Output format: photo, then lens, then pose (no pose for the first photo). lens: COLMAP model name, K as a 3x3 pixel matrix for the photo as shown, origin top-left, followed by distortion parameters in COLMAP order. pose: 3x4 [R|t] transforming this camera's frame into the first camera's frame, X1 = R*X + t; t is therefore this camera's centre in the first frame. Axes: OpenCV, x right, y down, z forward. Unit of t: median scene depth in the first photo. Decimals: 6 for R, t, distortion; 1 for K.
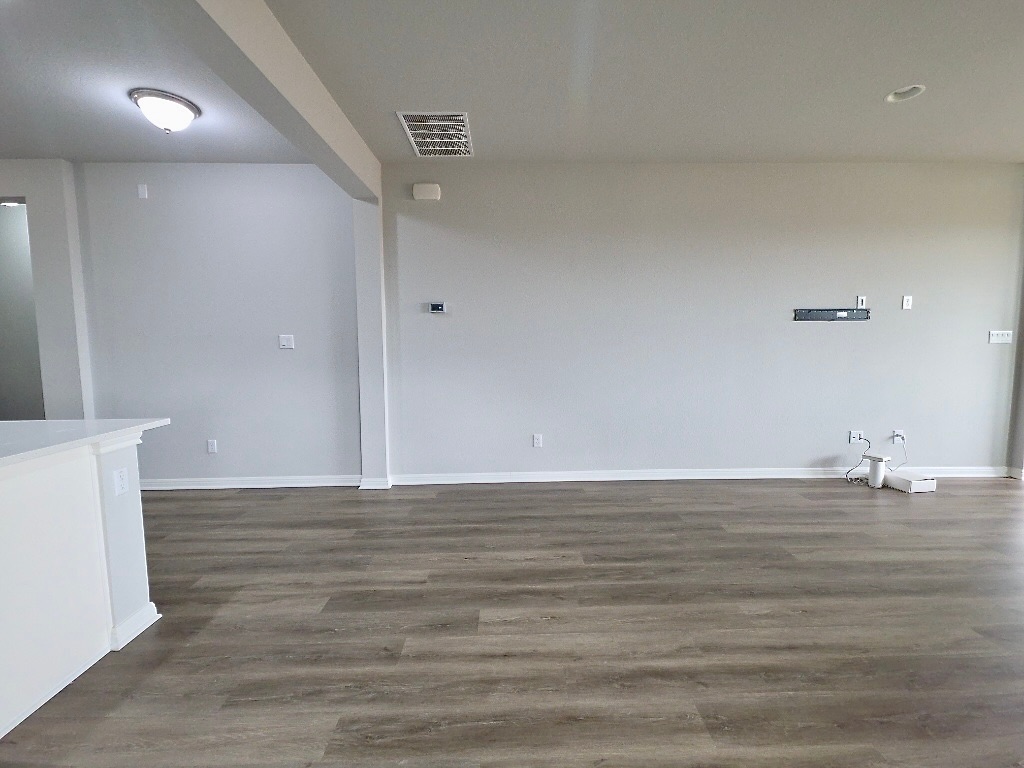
lens RADIAL K [[438.7, 0, 513.3], [0, 438.7, 382.6], [0, 0, 1]] dist [0.002653, -0.001340]
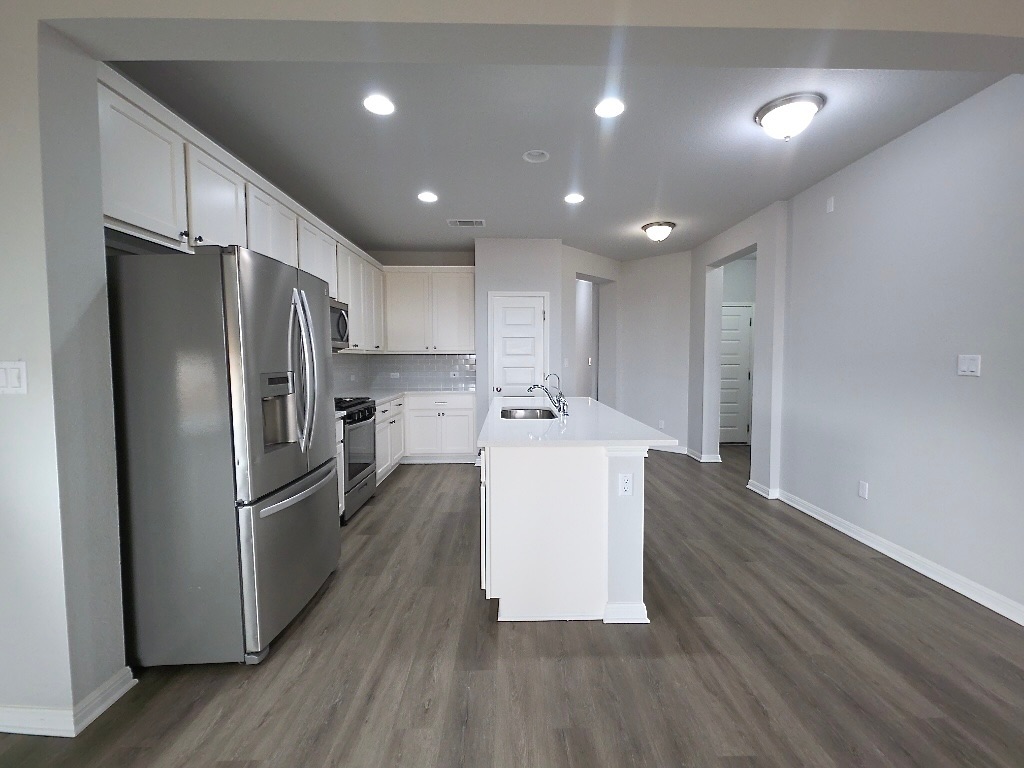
lens RADIAL K [[438.7, 0, 522.9], [0, 438.7, 381.7], [0, 0, 1]] dist [0.002653, -0.001340]
pose [[0.009611, 0.064279, -0.997886, 0.172669], [-0.098641, 0.993125, 0.063022, -0.066350], [0.995077, 0.097826, 0.015885, 0.490860]]
